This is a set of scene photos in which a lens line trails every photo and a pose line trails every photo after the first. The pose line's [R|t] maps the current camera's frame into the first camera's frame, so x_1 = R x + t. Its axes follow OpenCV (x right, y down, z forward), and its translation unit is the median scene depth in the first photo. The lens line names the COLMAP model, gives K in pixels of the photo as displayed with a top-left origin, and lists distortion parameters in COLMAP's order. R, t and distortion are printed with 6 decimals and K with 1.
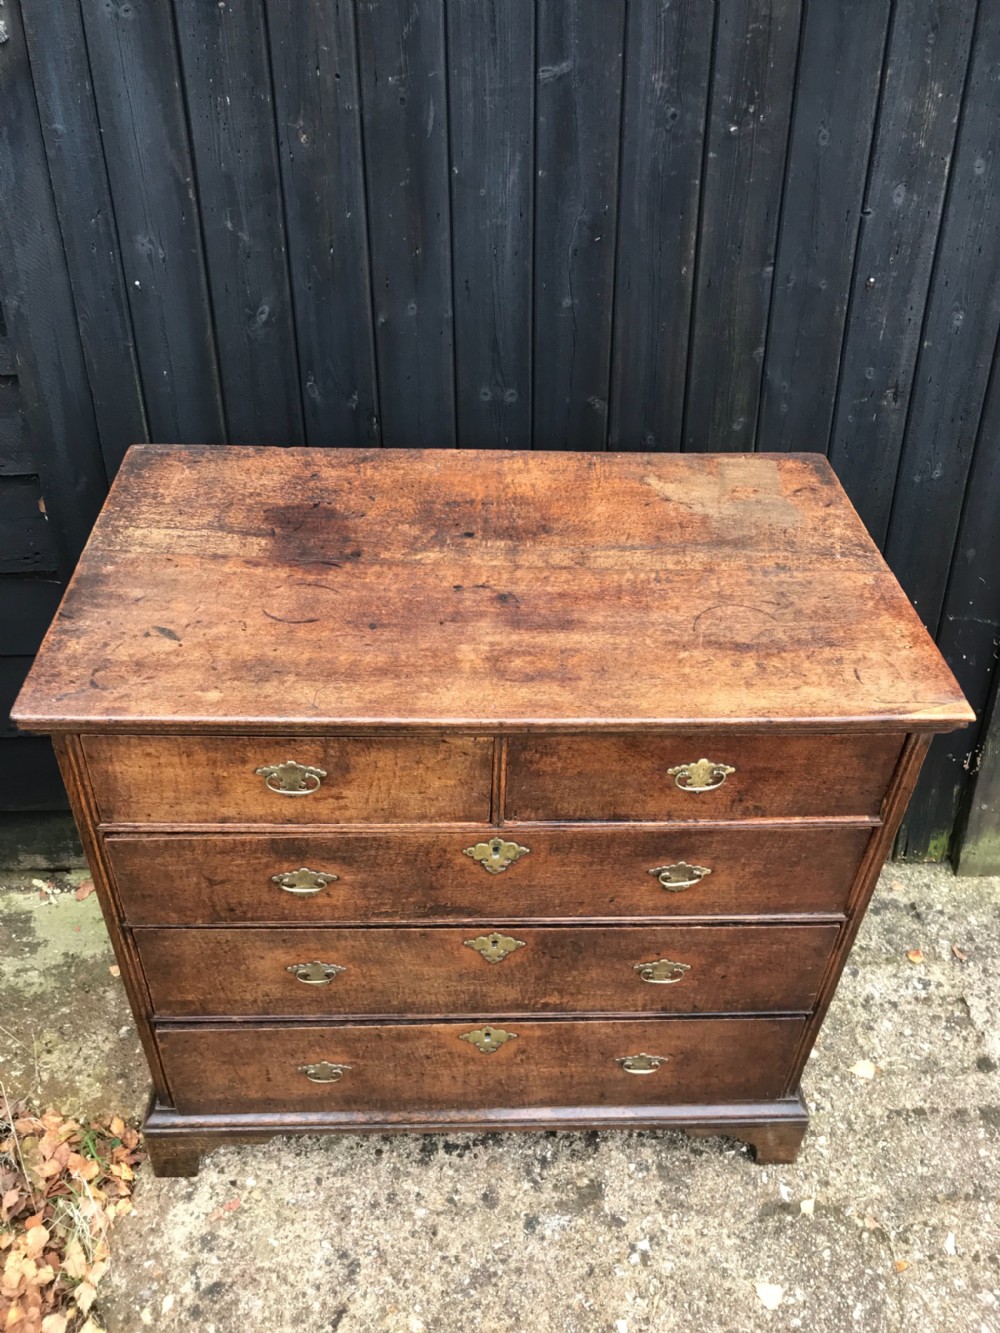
lens RADIAL K [[1094.6, 0, 497.8], [0, 1094.6, 656.1], [0, 0, 1]] dist [0.015667, -0.003537]
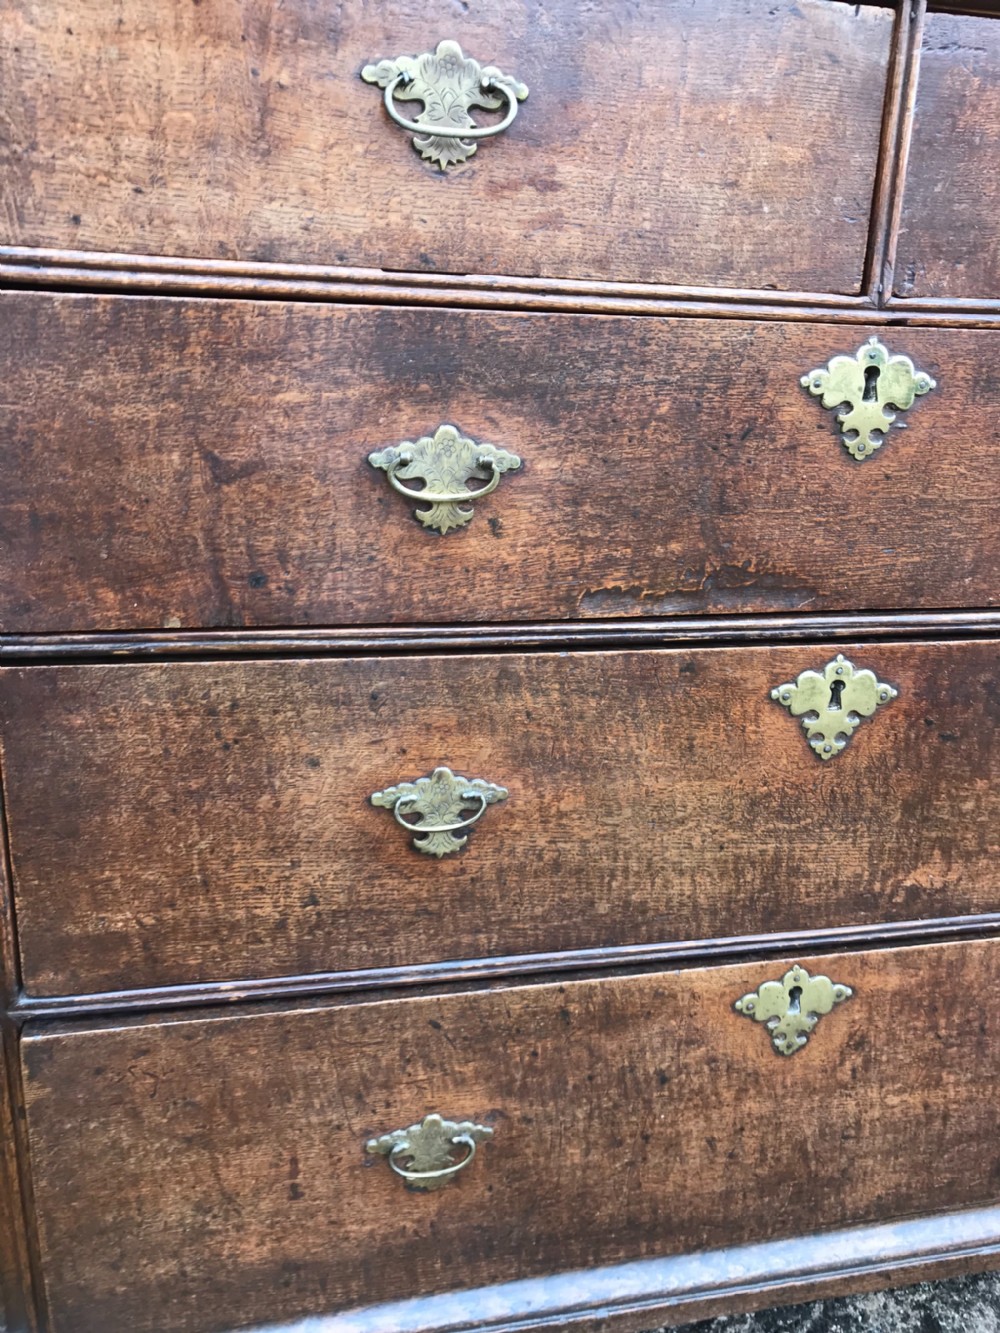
lens RADIAL K [[1124.0, 0, 487.7], [0, 1124.0, 654.5], [0, 0, 1]] dist [0.013089, -0.054070]
pose [[0.985885, -0.051143, 0.159424, -0.181575], [0.104678, 0.931434, -0.348530, 0.329700], [-0.130668, 0.360299, 0.923640, 0.493140]]
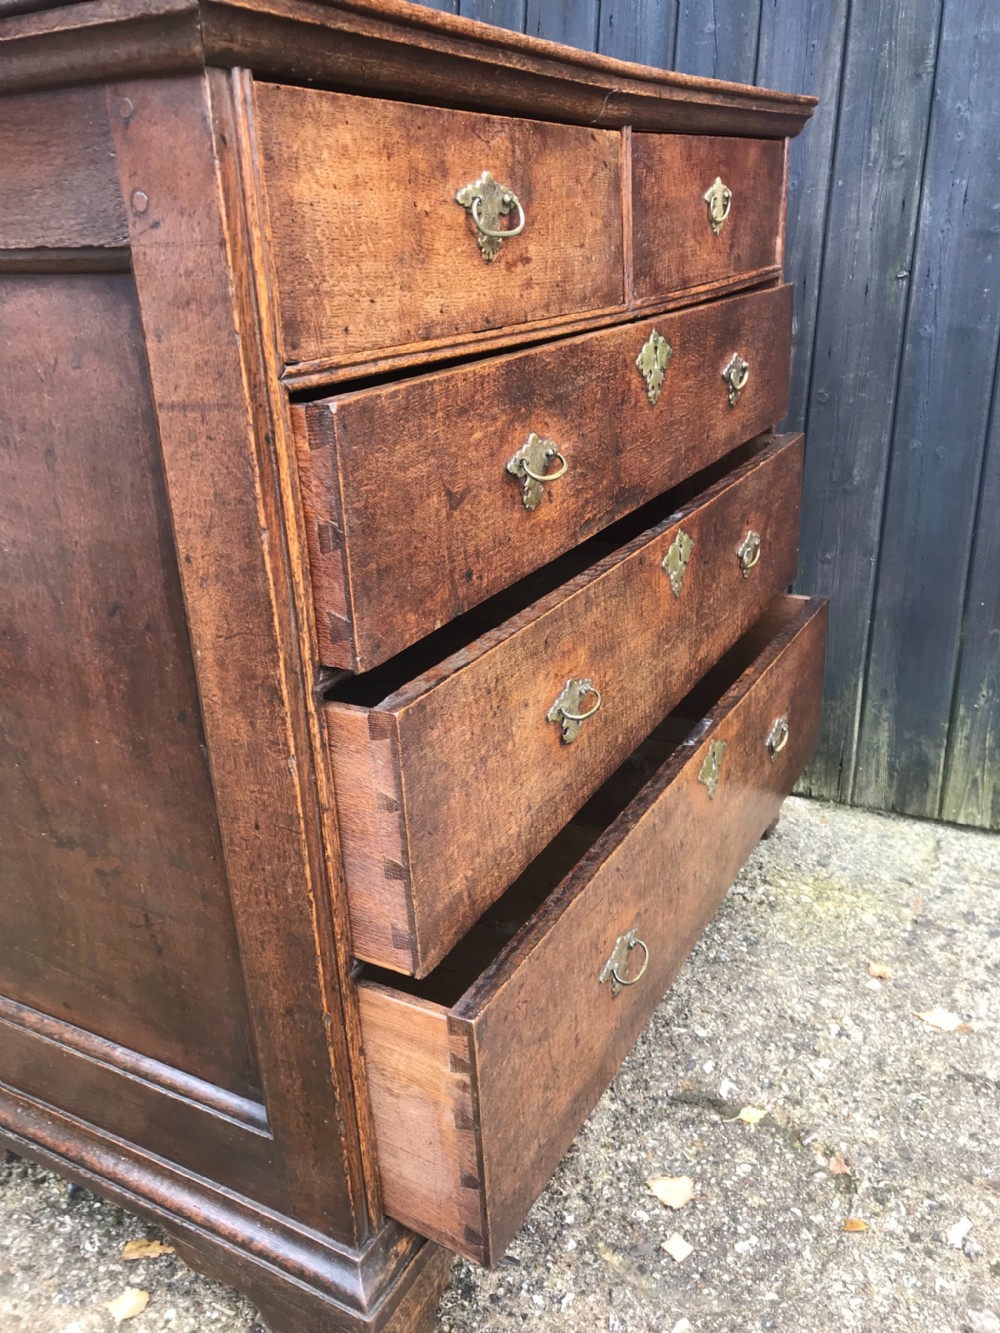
lens RADIAL K [[1101.3, 0, 499.4], [0, 1101.3, 655.9], [0, 0, 1]] dist [0.005501, 0.010313]
pose [[0.874926, 0.142881, -0.462699, 0.422749], [-0.277600, 0.930887, -0.237461, 0.454263], [0.396791, 0.336206, 0.854121, 0.303969]]
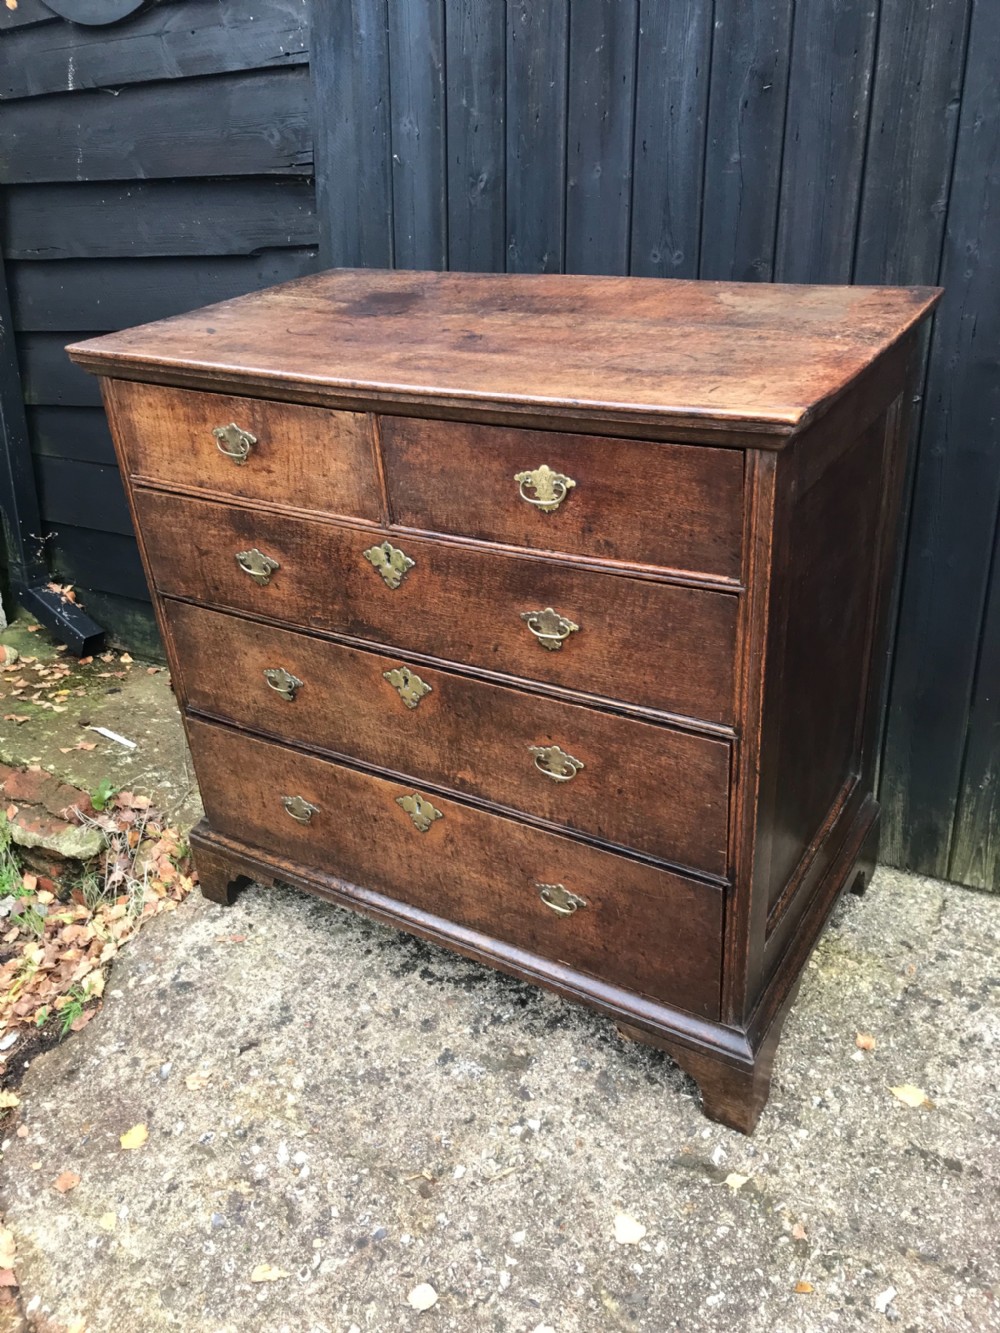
lens RADIAL K [[1094.6, 0, 497.8], [0, 1094.6, 656.1], [0, 0, 1]] dist [0.015667, -0.003537]
pose [[0.818997, 0.189146, -0.541727, 0.513952], [-0.274257, 0.958321, -0.080027, 0.249327], [0.504011, 0.214114, 0.836736, 0.158571]]
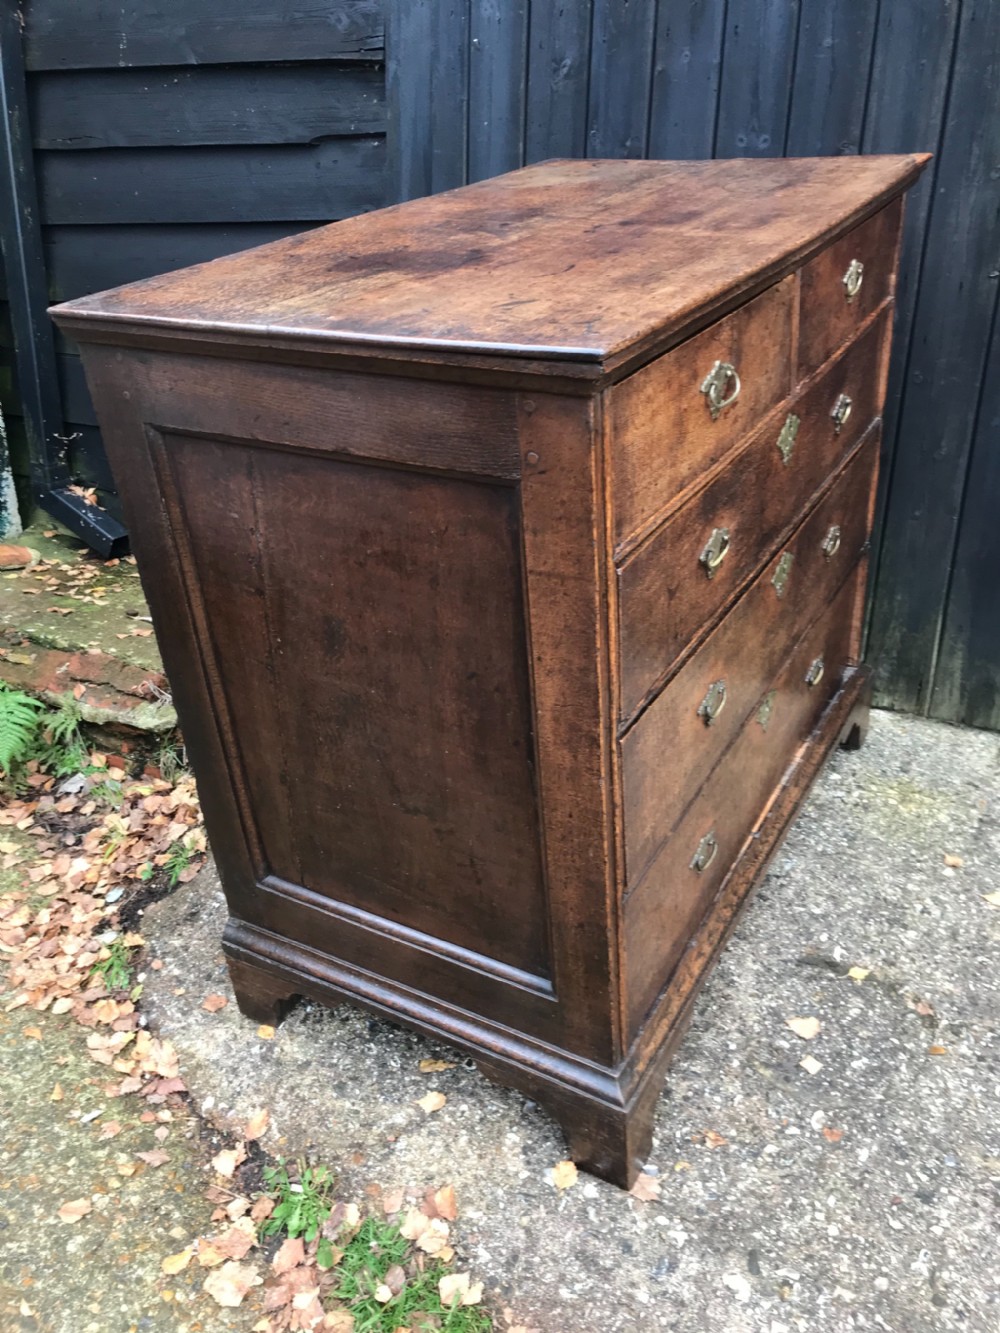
lens RADIAL K [[1104.0, 0, 496.6], [0, 1104.0, 652.5], [0, 0, 1]] dist [0.006806, 0.011584]
pose [[0.861658, 0.196961, -0.467710, 0.404476], [-0.266949, 0.959717, -0.087643, 0.418395], [0.431607, 0.200373, 0.879526, 0.047798]]
